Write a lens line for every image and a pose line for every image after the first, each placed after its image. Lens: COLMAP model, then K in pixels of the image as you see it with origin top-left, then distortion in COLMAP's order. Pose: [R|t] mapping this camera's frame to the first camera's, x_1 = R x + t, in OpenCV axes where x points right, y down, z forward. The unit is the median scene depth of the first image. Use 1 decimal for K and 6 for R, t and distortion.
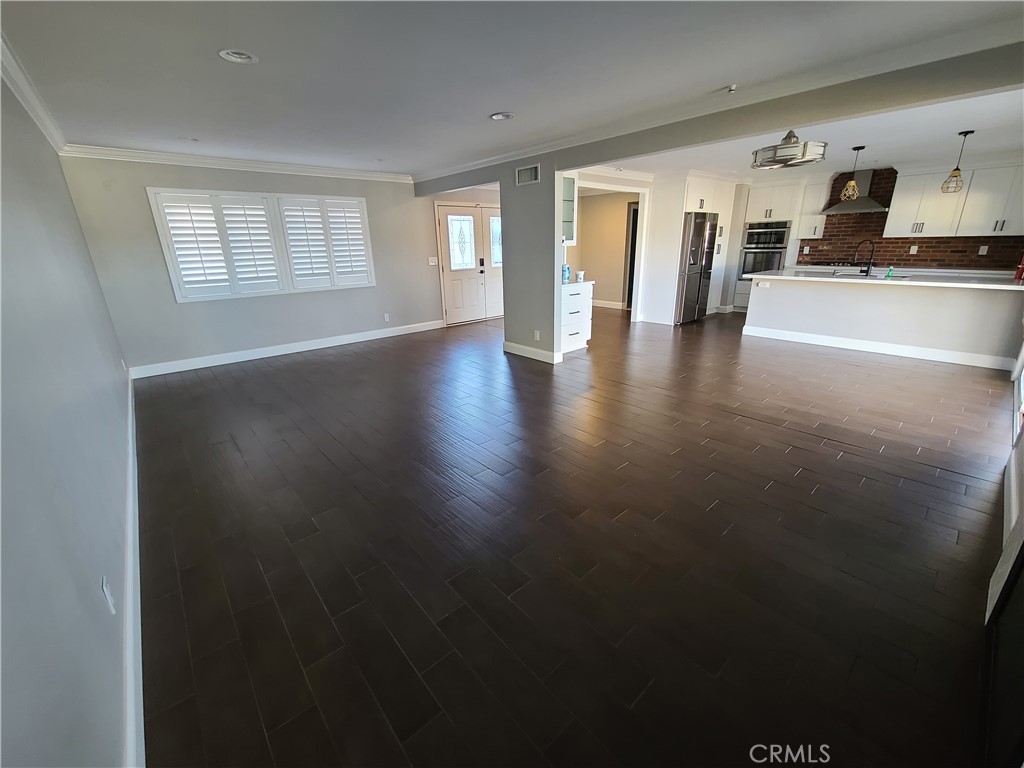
lens RADIAL K [[420.5, 0, 509.3], [0, 420.5, 385.1], [0, 0, 1]] dist [-0.000490, -0.000655]
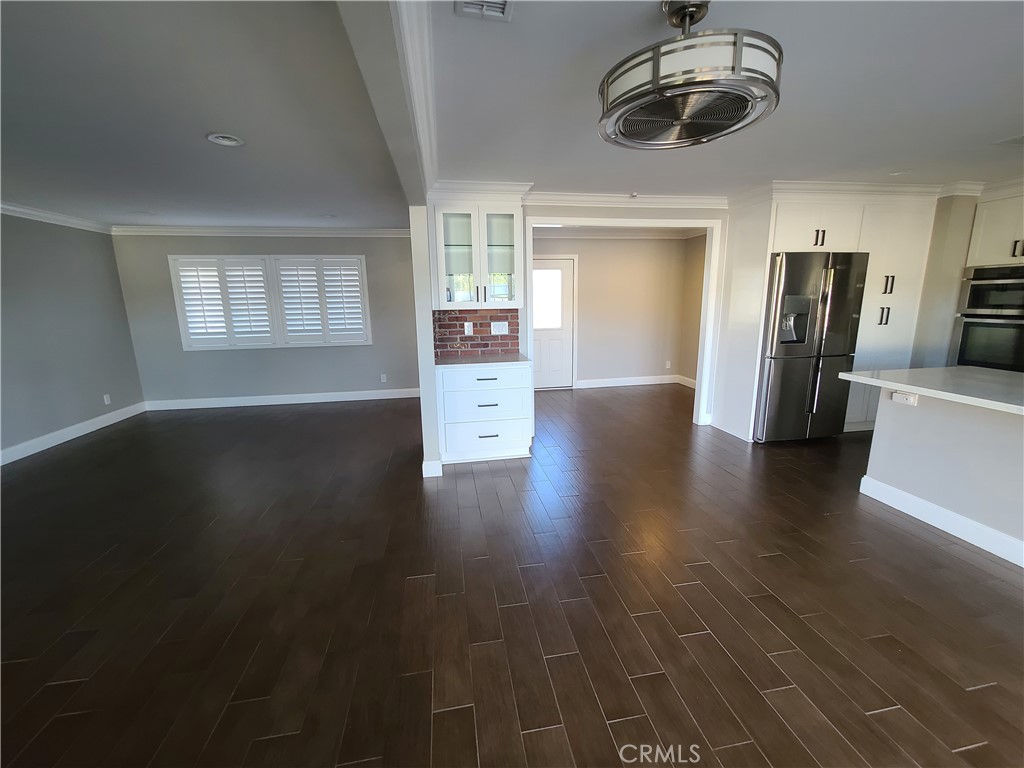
lens RADIAL K [[420.5, 0, 511.8], [0, 420.5, 379.2], [0, 0, 1]] dist [-0.000490, -0.000655]
pose [[0.851162, 0.104947, -0.514304, 0.436924], [-0.171134, 0.981755, -0.082890, -0.135879], [0.496221, 0.158568, 0.853593, 0.366764]]
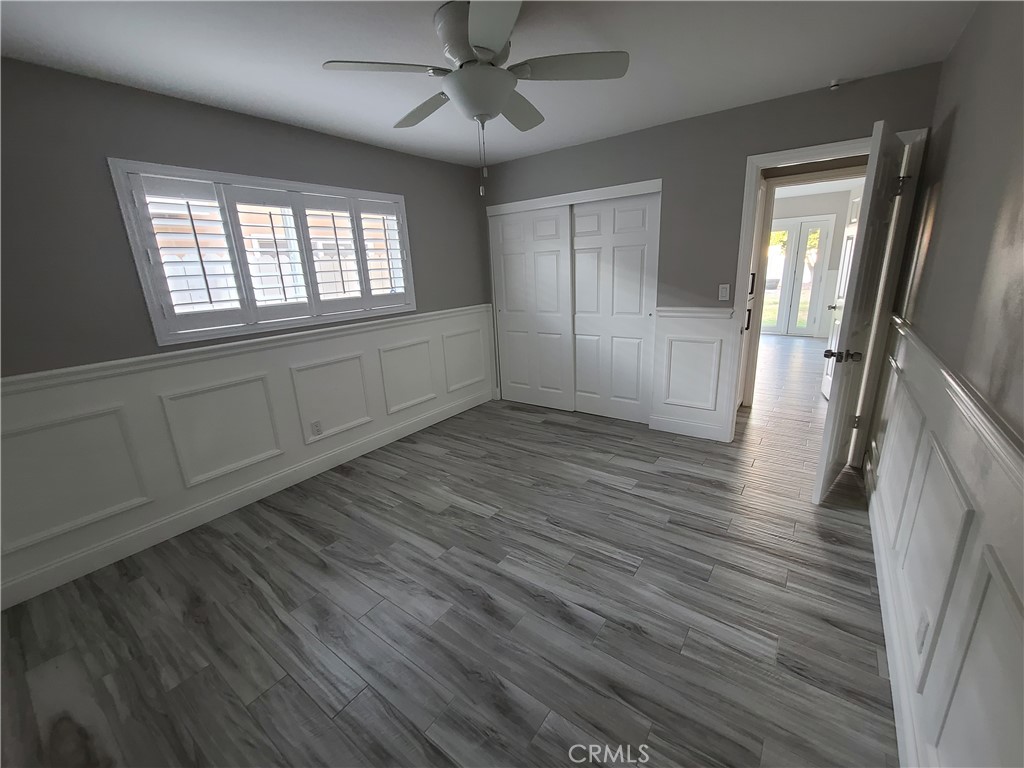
lens RADIAL K [[420.5, 0, 510.5], [0, 420.5, 383.9], [0, 0, 1]] dist [-0.000490, -0.000655]
pose [[0.977111, -0.081685, 0.196421, -0.308055], [0.094156, 0.994037, -0.054998, -0.035722], [-0.190757, 0.072233, 0.978976, 0.208120]]
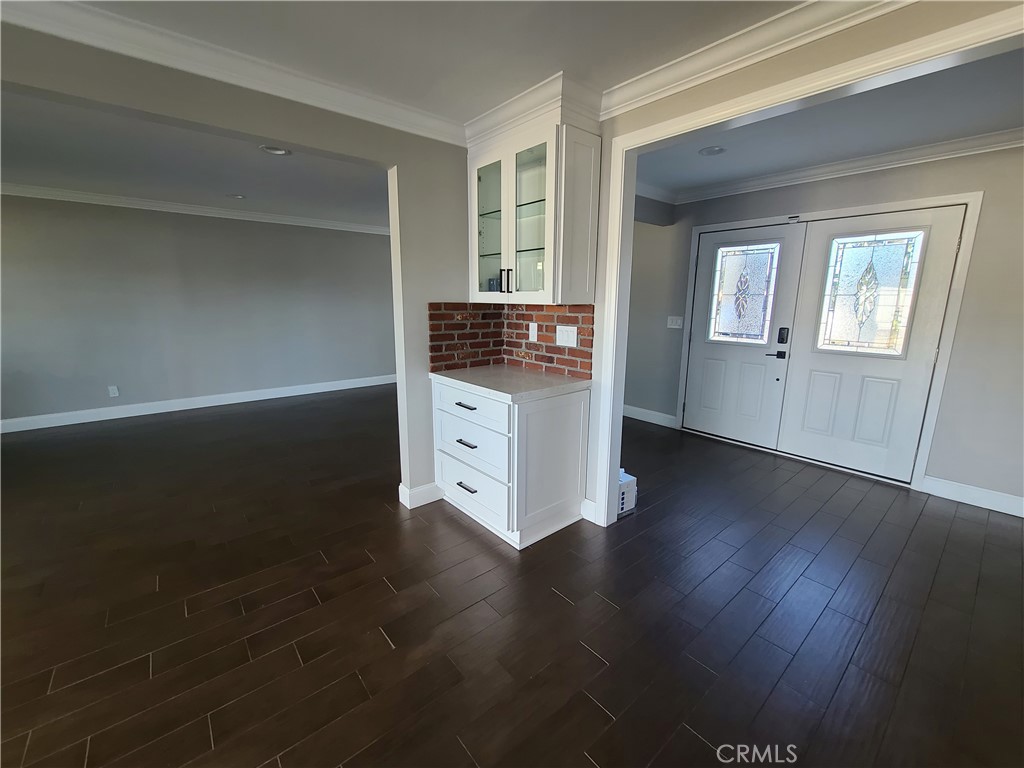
lens RADIAL K [[420.5, 0, 512.3], [0, 420.5, 374.7], [0, 0, 1]] dist [-0.000490, -0.000655]
pose [[-0.016248, 0.202149, -0.979220, 0.484024], [-0.329365, 0.923607, 0.196134, -0.286294], [0.944063, 0.325708, 0.051574, 0.823893]]
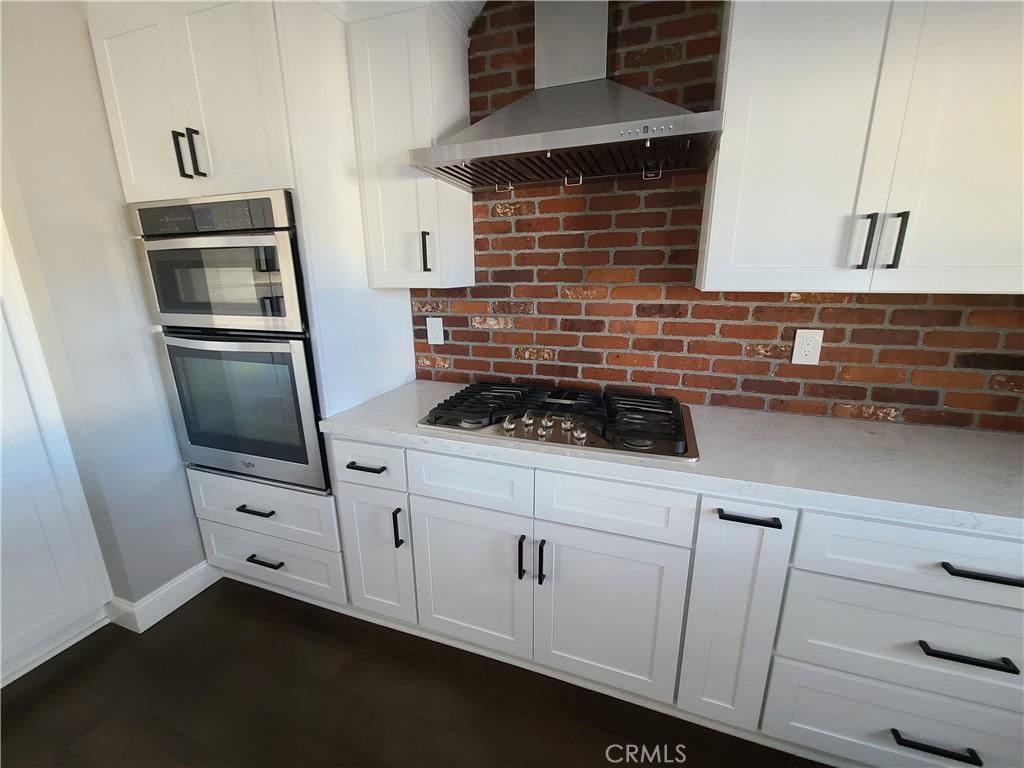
lens RADIAL K [[420.5, 0, 510.3], [0, 420.5, 385.7], [0, 0, 1]] dist [-0.000490, -0.000655]
pose [[0.871756, -0.108666, 0.477738, 0.731764], [0.144372, 0.988773, -0.038539, -0.320393], [-0.468187, 0.102568, 0.877657, 0.895717]]
